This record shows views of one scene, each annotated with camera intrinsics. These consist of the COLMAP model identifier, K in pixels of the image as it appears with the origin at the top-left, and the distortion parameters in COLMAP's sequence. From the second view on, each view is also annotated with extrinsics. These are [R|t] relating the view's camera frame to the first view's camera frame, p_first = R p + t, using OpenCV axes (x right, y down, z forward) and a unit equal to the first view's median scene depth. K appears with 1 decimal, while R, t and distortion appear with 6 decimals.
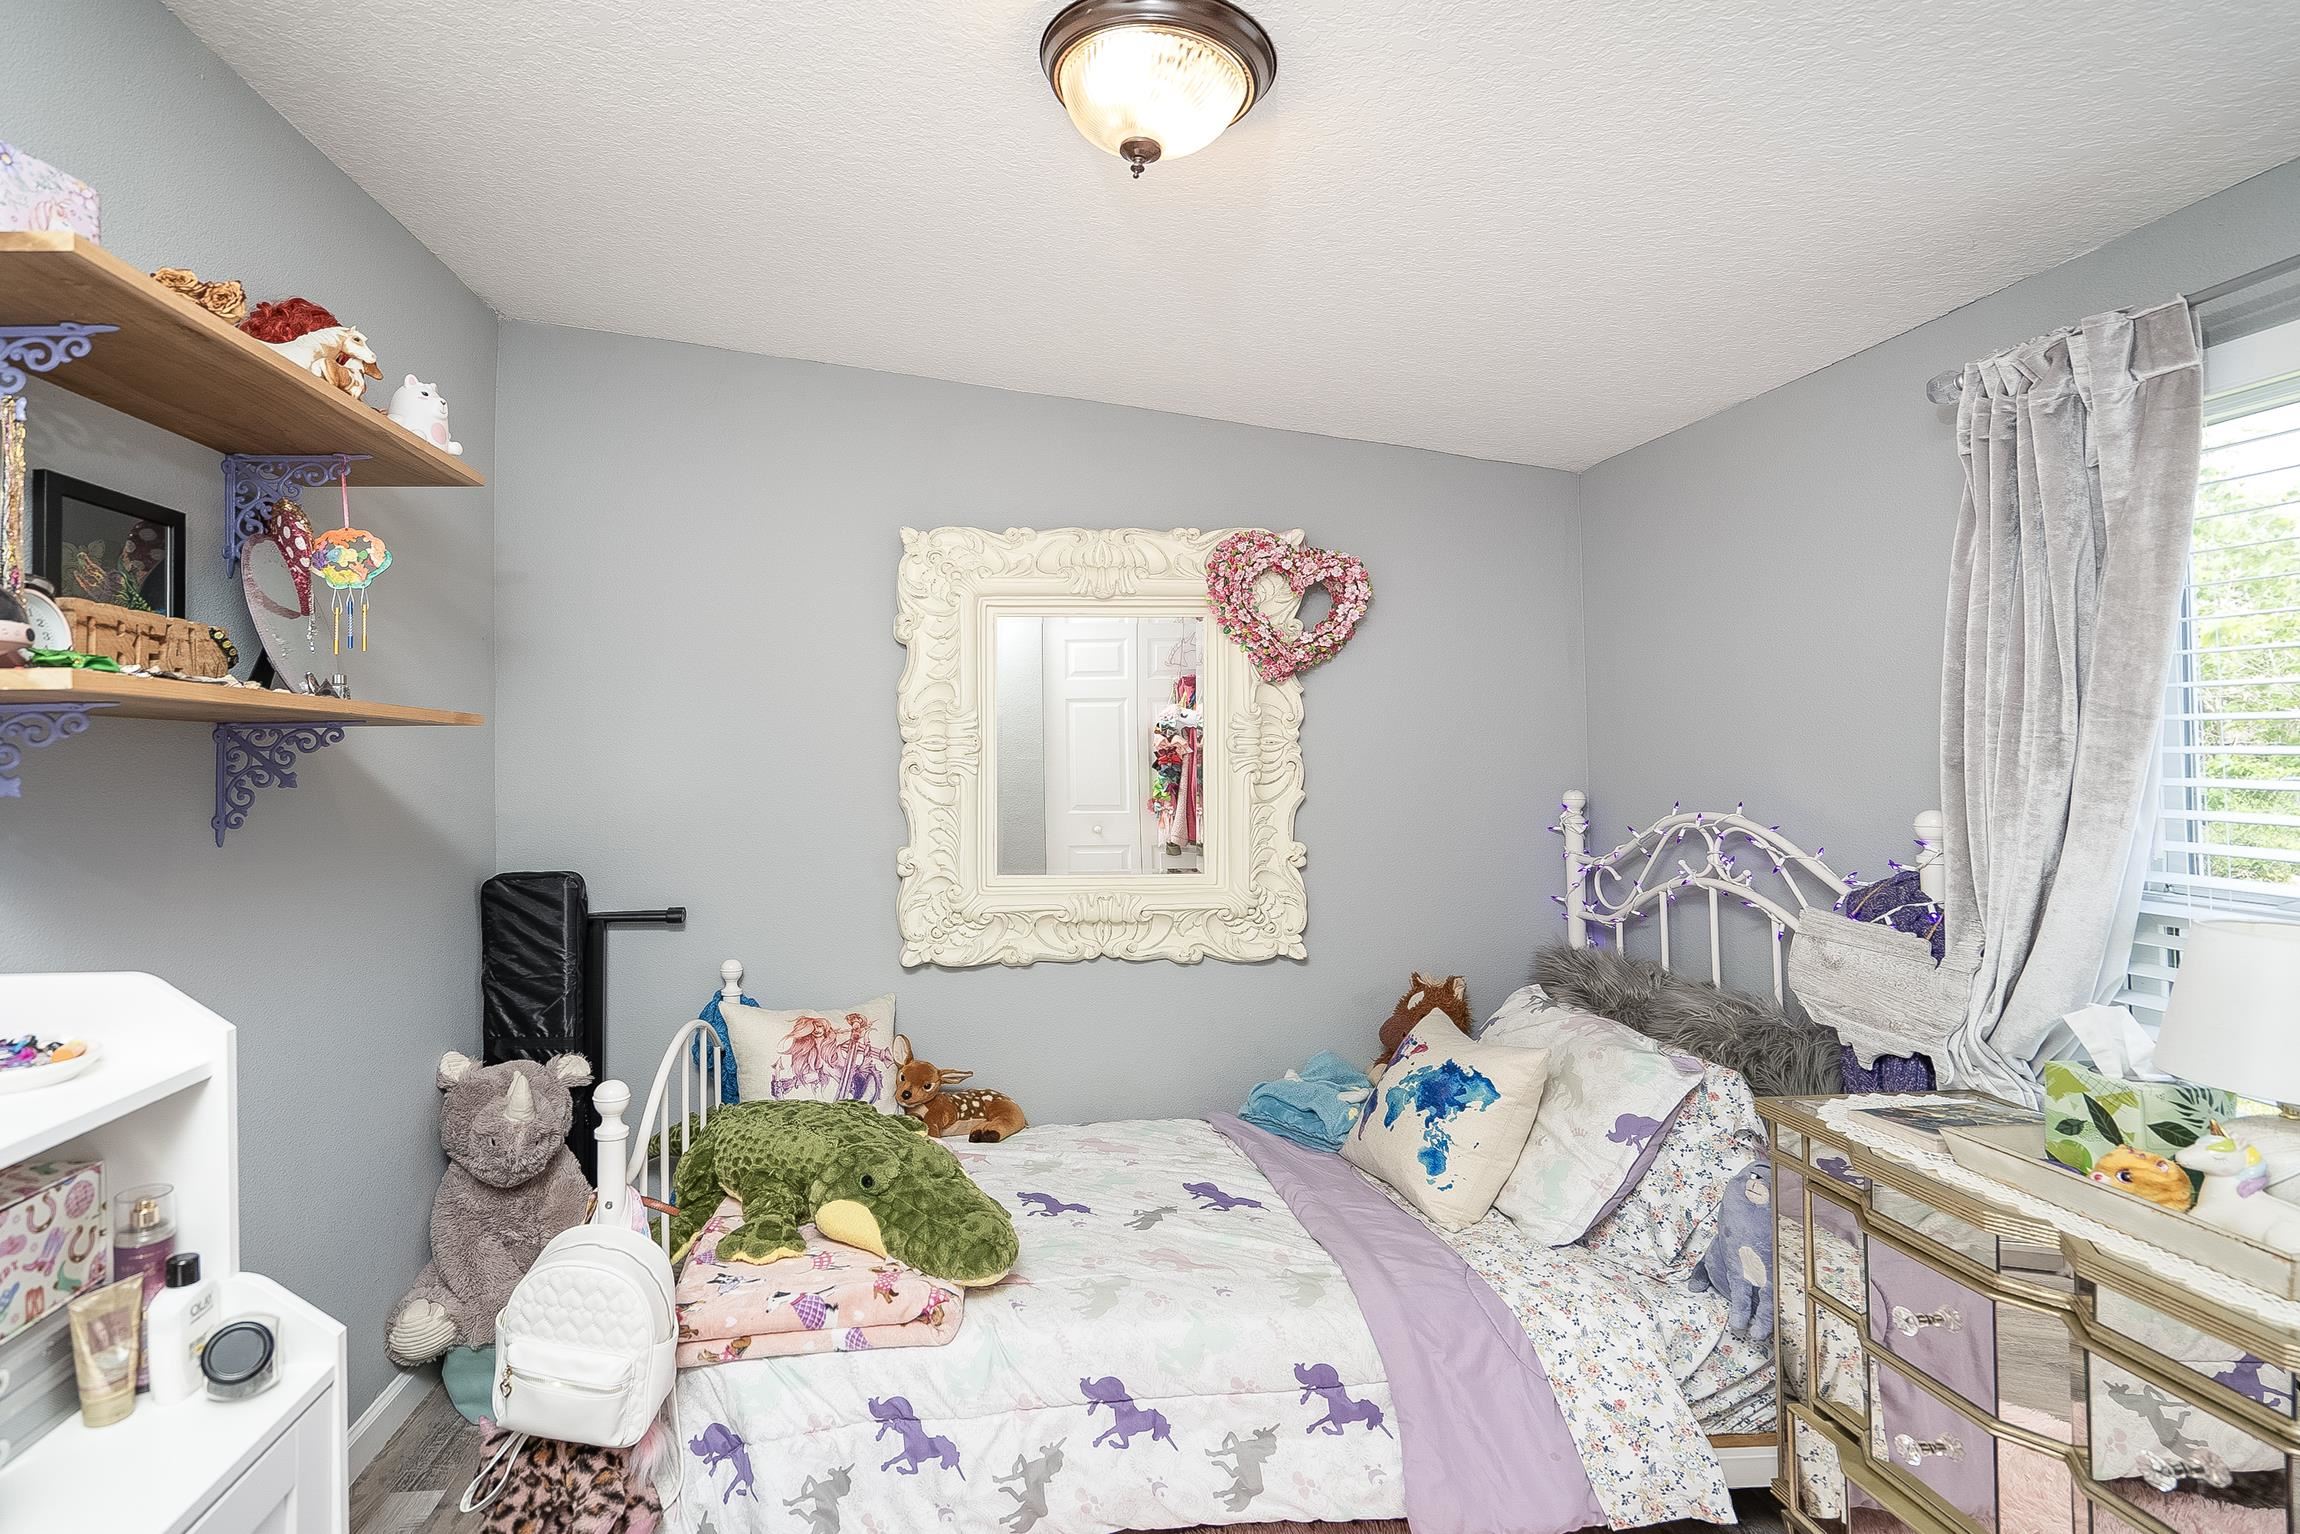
lens RADIAL K [[1079.4, 0, 1041.5], [0, 1079.4, 786.0], [0, 0, 1]] dist [-0.013746, 0.006617]
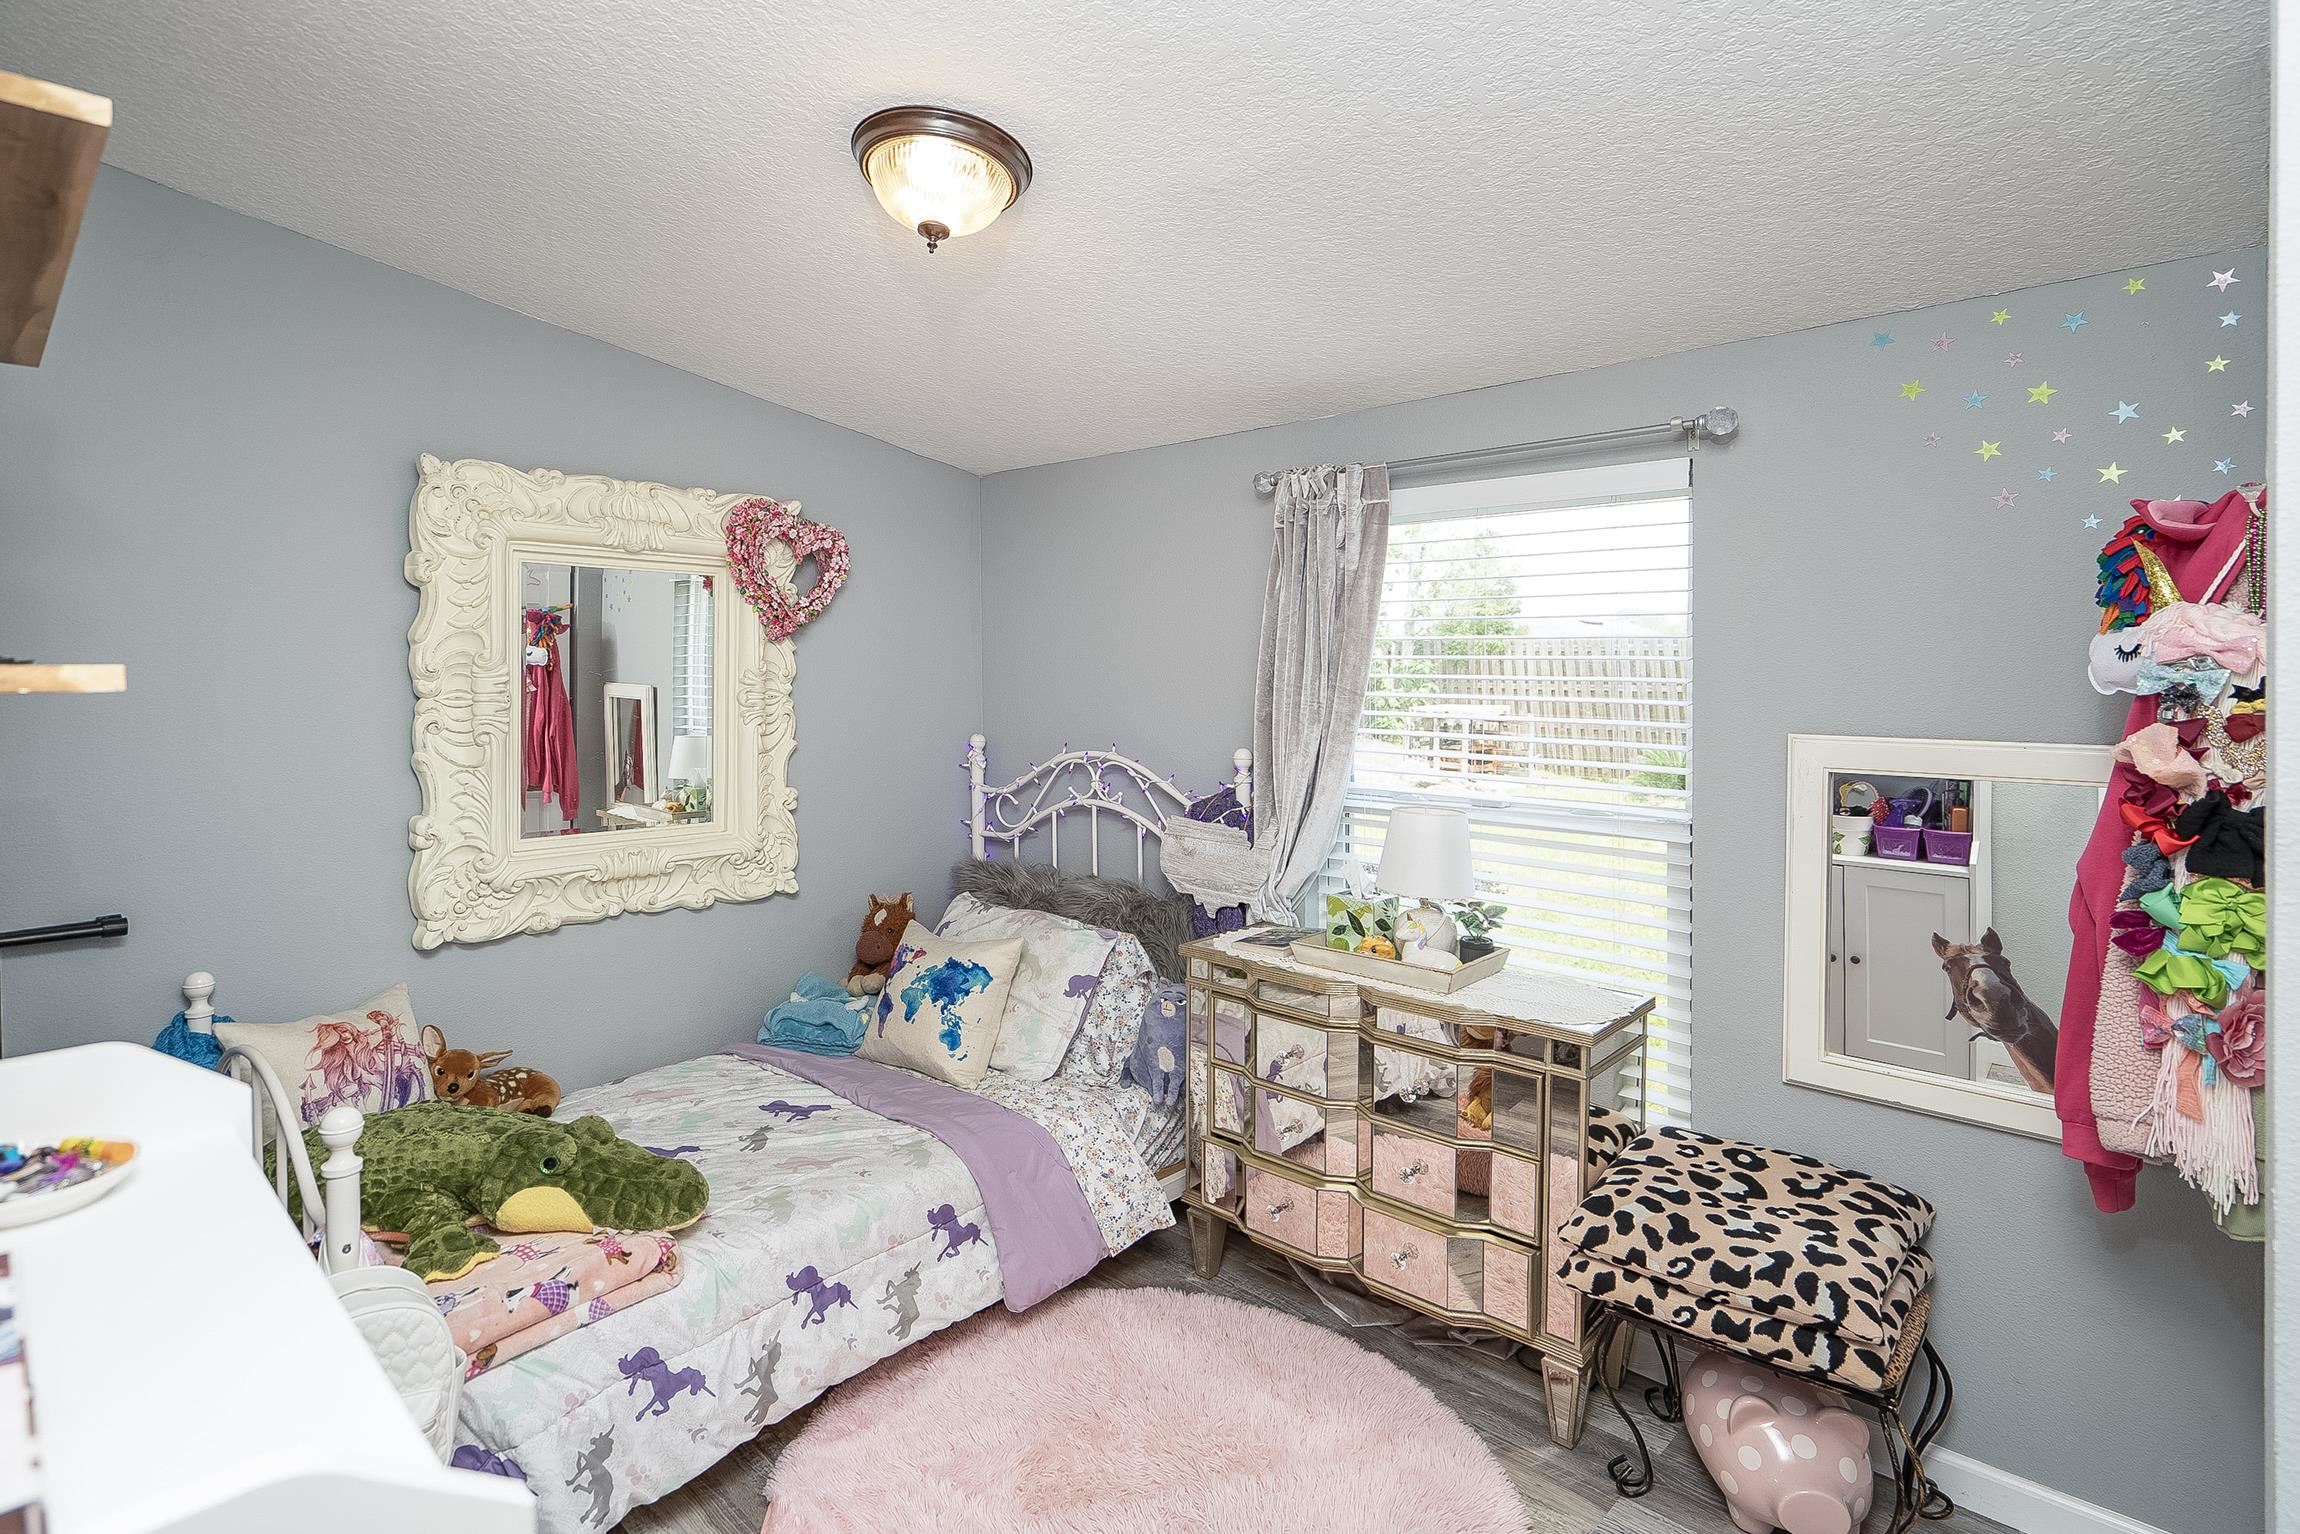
lens RADIAL K [[1096.6, 0, 1071.0], [0, 1096.6, 775.5], [0, 0, 1]] dist [-0.005453, 0.000498]
pose [[0.748077, -0.043724, 0.662170, -0.359025], [0.007401, 0.998315, 0.057559, -0.027584], [-0.663570, -0.038157, 0.747140, -0.026704]]
